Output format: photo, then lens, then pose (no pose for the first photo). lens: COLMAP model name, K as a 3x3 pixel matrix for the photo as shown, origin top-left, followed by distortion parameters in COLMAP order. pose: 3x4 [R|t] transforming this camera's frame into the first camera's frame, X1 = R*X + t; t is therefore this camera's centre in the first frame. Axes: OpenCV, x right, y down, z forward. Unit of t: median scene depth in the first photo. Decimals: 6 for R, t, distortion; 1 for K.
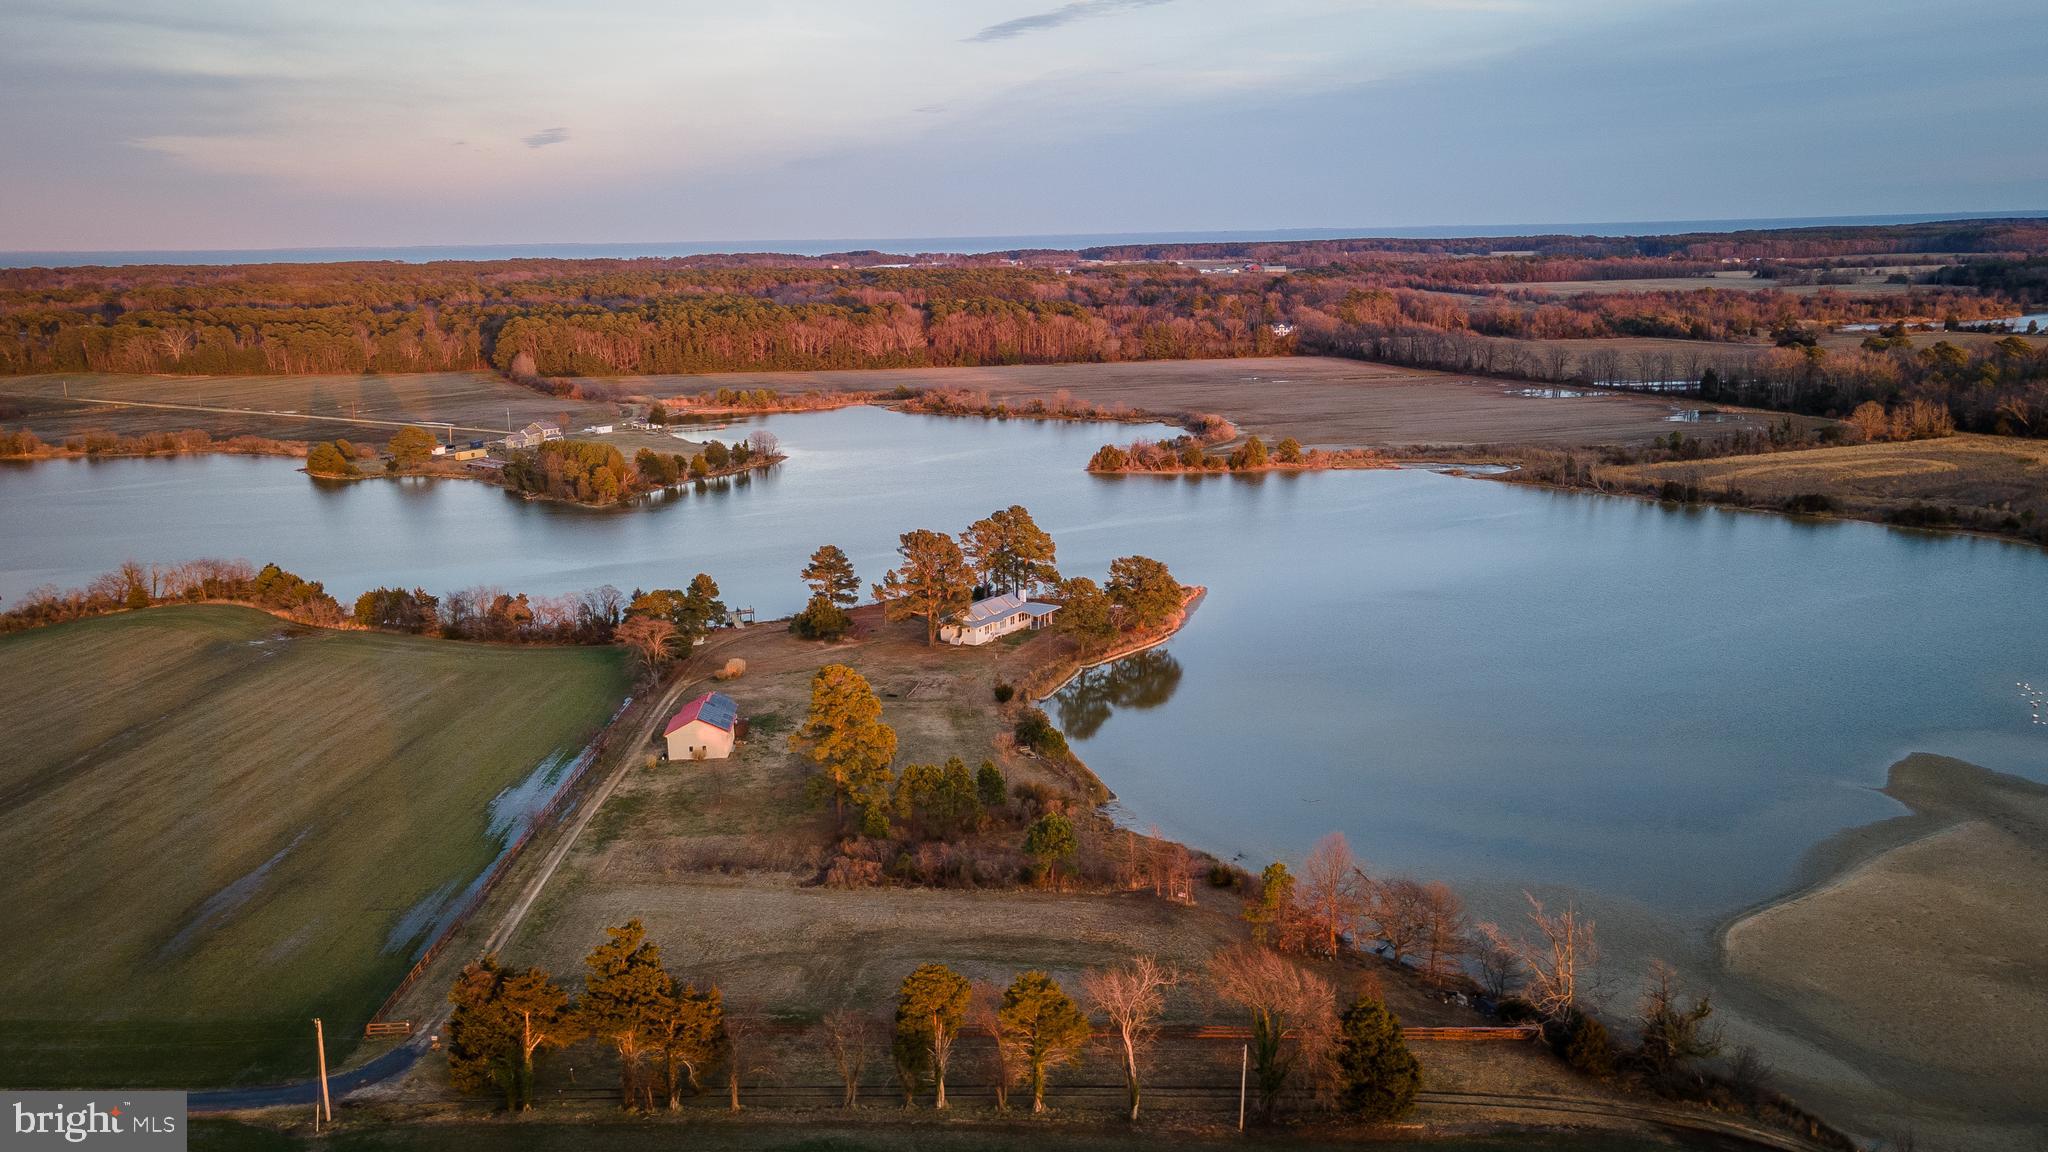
lens RADIAL K [[1567.3, 0, 1024.0], [0, 1567.3, 576.0], [0, 0, 1]] dist [0.051534, 0.001834]
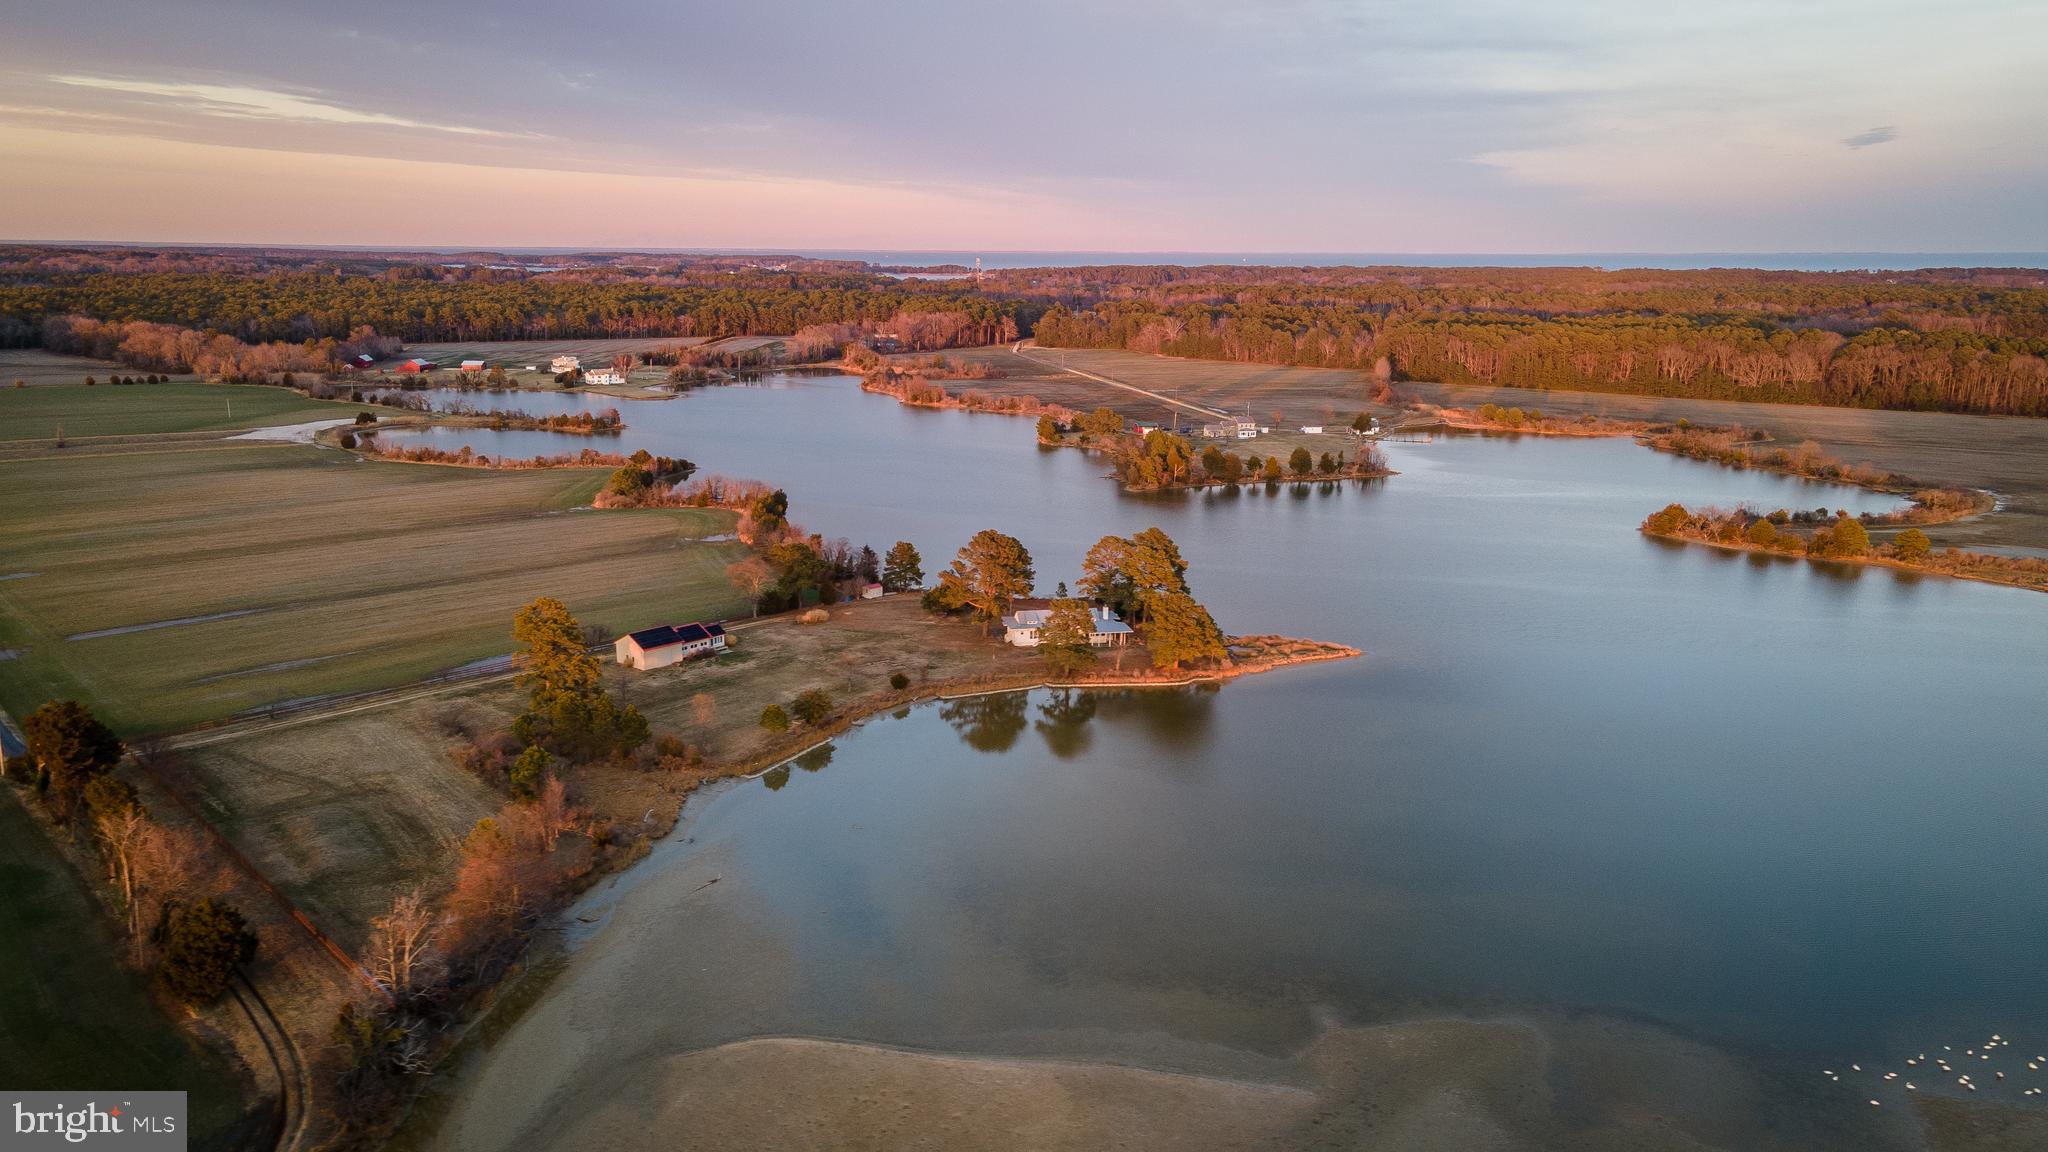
lens RADIAL K [[1567.3, 0, 1024.0], [0, 1567.3, 576.0], [0, 0, 1]] dist [0.051534, 0.001834]
pose [[0.693300, 0.173112, -0.699548, 0.402760], [-0.175888, 0.982010, 0.068694, -0.042547], [0.698856, 0.075417, 0.711276, 0.162756]]
